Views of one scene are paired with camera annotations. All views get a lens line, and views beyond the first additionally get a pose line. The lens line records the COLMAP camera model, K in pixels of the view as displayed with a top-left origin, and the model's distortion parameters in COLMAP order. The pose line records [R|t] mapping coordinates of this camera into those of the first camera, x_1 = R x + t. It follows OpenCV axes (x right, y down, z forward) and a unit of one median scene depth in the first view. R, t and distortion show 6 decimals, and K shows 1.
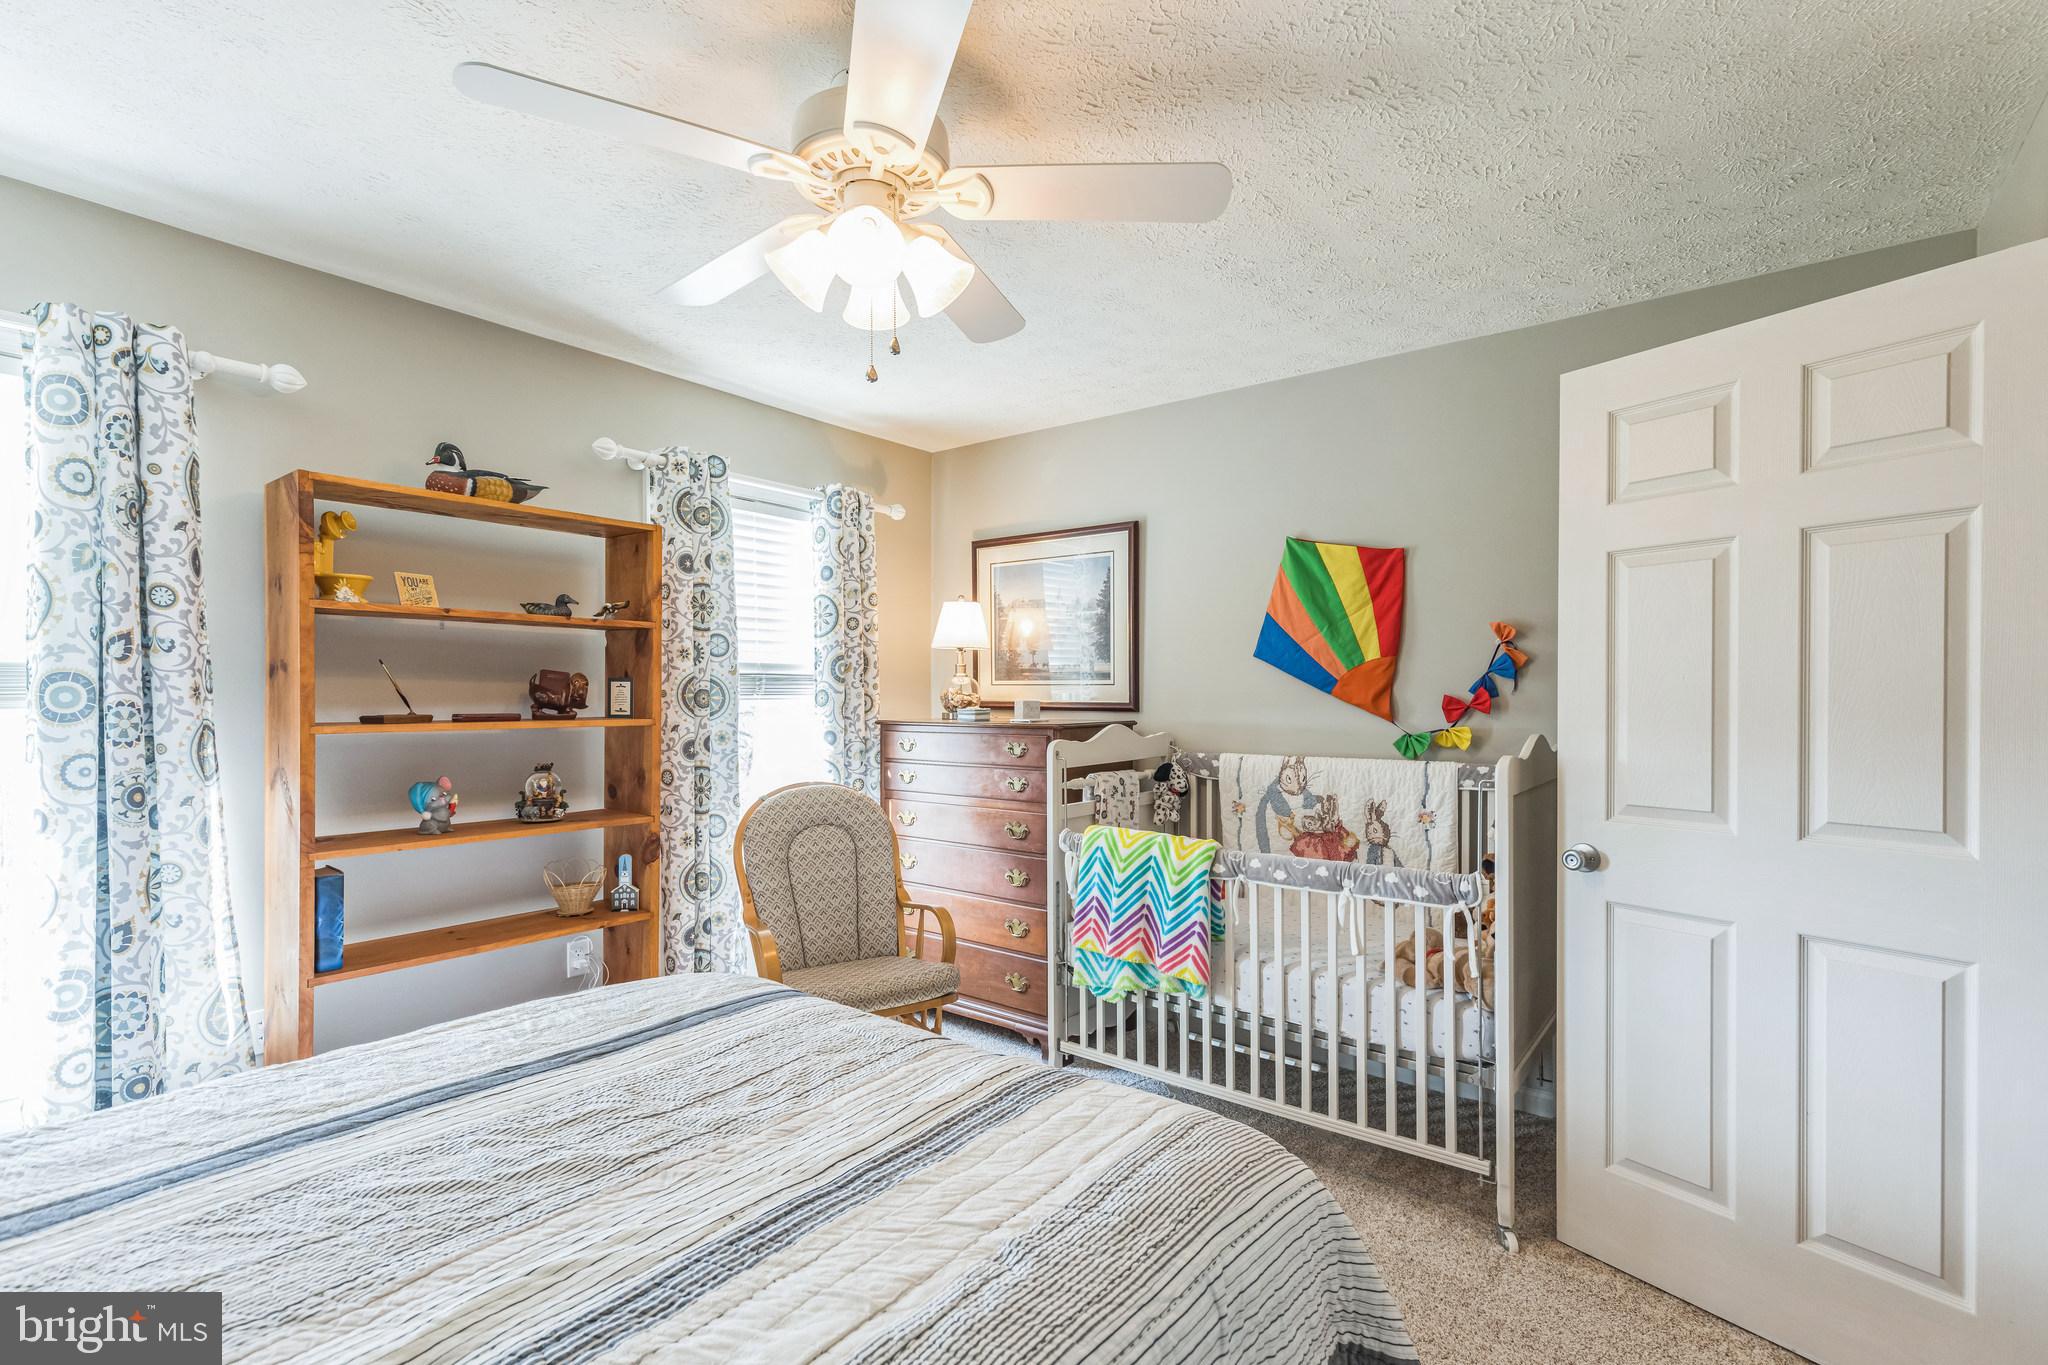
lens RADIAL K [[940.6, 0, 1024.4], [0, 940.6, 715.9], [0, 0, 1]] dist [-0.000916, -0.000482]
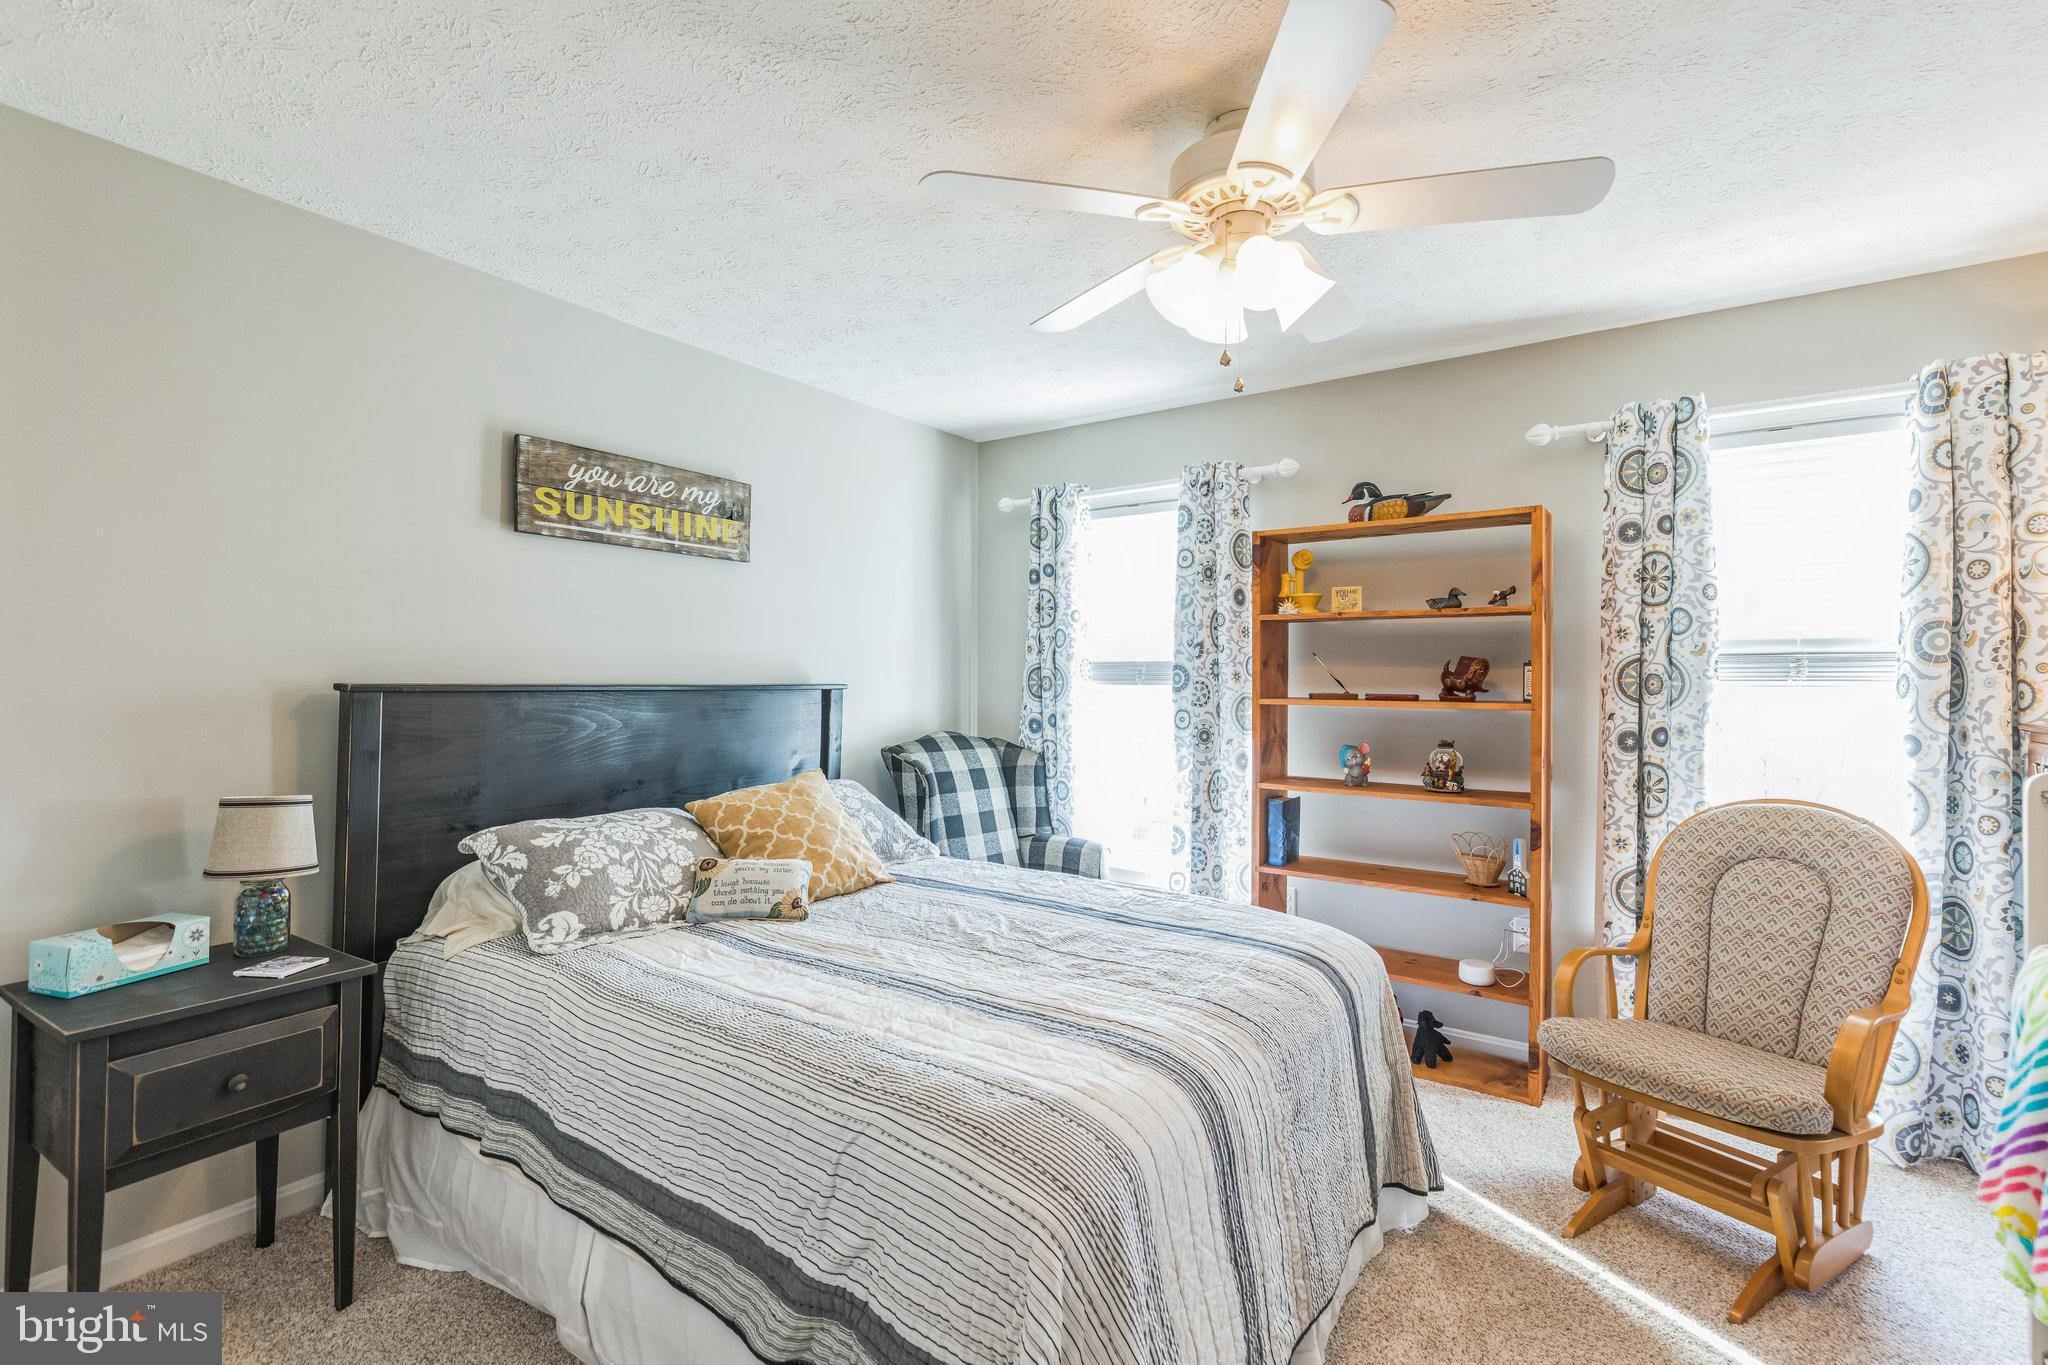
lens RADIAL K [[925.0, 0, 1023.9], [0, 925.0, 685.2], [0, 0, 1]] dist [0.007323, -0.000729]
pose [[0.033696, 0.009741, -0.999385, 0.621156], [-0.026583, 0.999607, 0.008847, -0.012376], [0.999079, 0.026269, 0.033941, 0.494666]]
